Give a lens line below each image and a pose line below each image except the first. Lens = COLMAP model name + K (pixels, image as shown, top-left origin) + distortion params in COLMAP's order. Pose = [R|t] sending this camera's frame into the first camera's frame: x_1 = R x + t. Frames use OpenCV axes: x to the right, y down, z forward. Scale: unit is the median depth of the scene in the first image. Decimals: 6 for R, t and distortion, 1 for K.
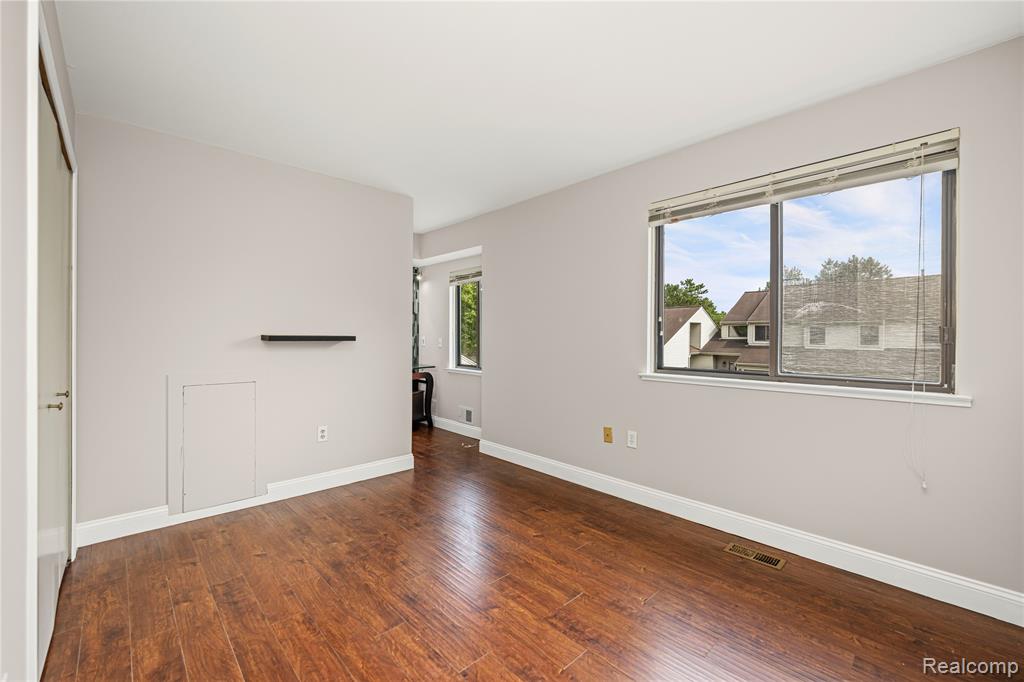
lens RADIAL K [[425.6, 0, 512.8], [0, 425.6, 343.9], [0, 0, 1]] dist [-0.004366, -0.000631]
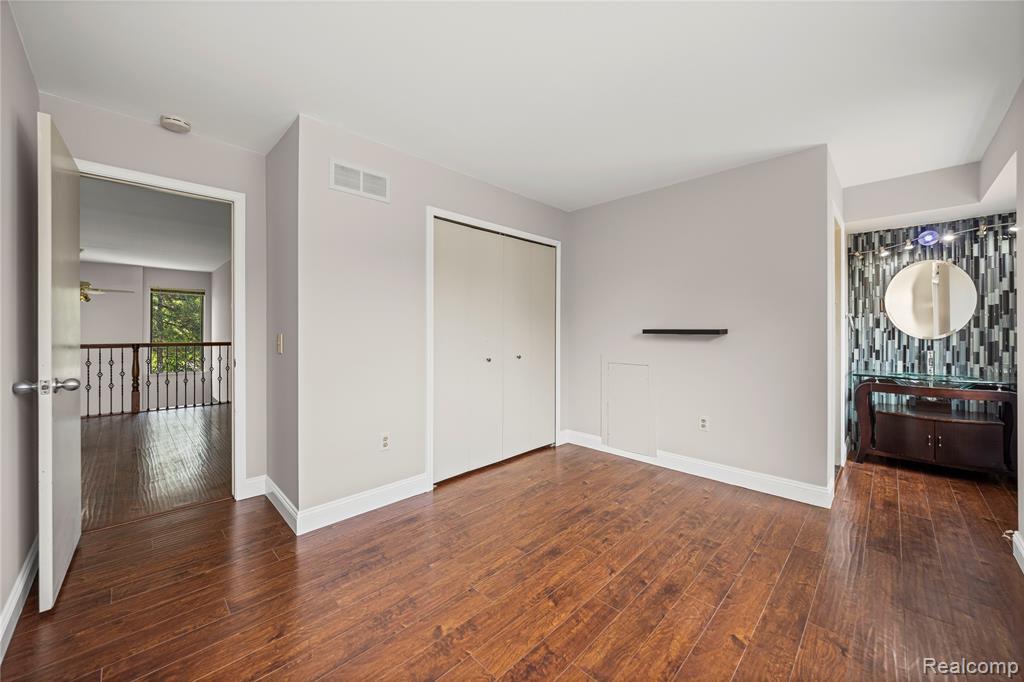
lens RADIAL K [[387.2, 0, 510.3], [0, 387.2, 334.2], [0, 0, 1]] dist [0.001546, 0.000283]
pose [[0.035405, 0.010119, -0.999322, 0.651960], [-0.022240, 0.999709, 0.009335, -0.008707], [0.999126, 0.021894, 0.035620, 0.651591]]
